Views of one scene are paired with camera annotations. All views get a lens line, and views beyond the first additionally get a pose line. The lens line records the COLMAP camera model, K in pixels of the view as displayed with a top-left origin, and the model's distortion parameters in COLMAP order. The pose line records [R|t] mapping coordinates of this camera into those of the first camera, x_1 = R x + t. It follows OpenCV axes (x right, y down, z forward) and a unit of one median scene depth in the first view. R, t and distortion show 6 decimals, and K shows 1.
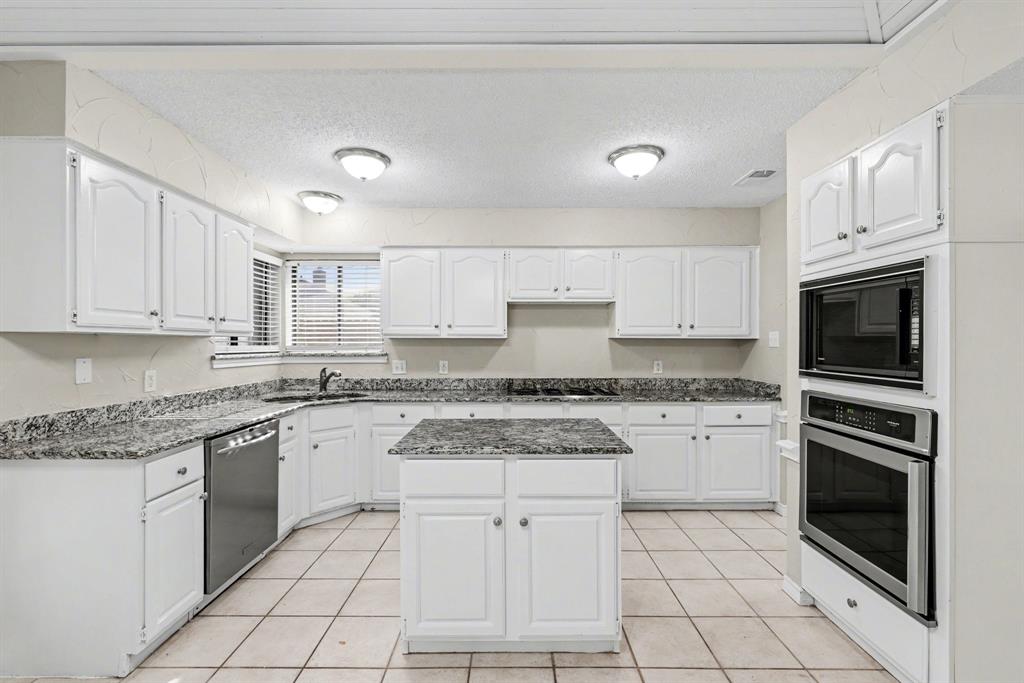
lens RADIAL K [[449.5, 0, 512.9], [0, 449.5, 342.8], [0, 0, 1]] dist [-0.001384, -0.001667]
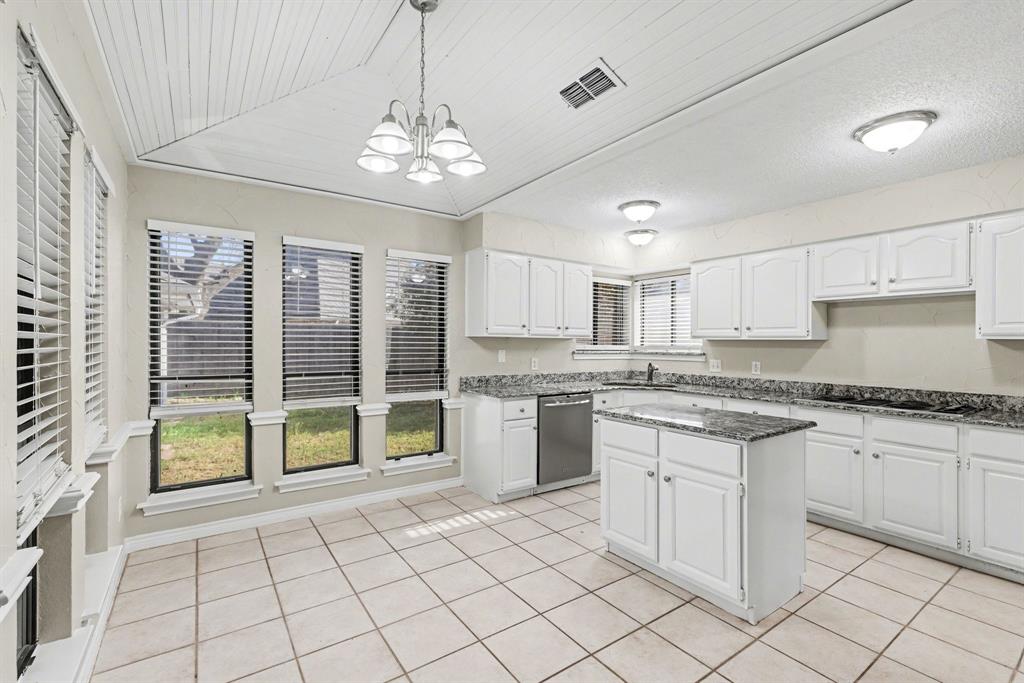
lens RADIAL K [[449.5, 0, 510.5], [0, 449.5, 341.1], [0, 0, 1]] dist [-0.001384, -0.001667]
pose [[0.572587, 0.001160, -0.819843, 0.406536], [-0.009723, 0.999938, -0.005375, 0.004060], [0.819786, 0.011049, 0.572563, -0.063067]]
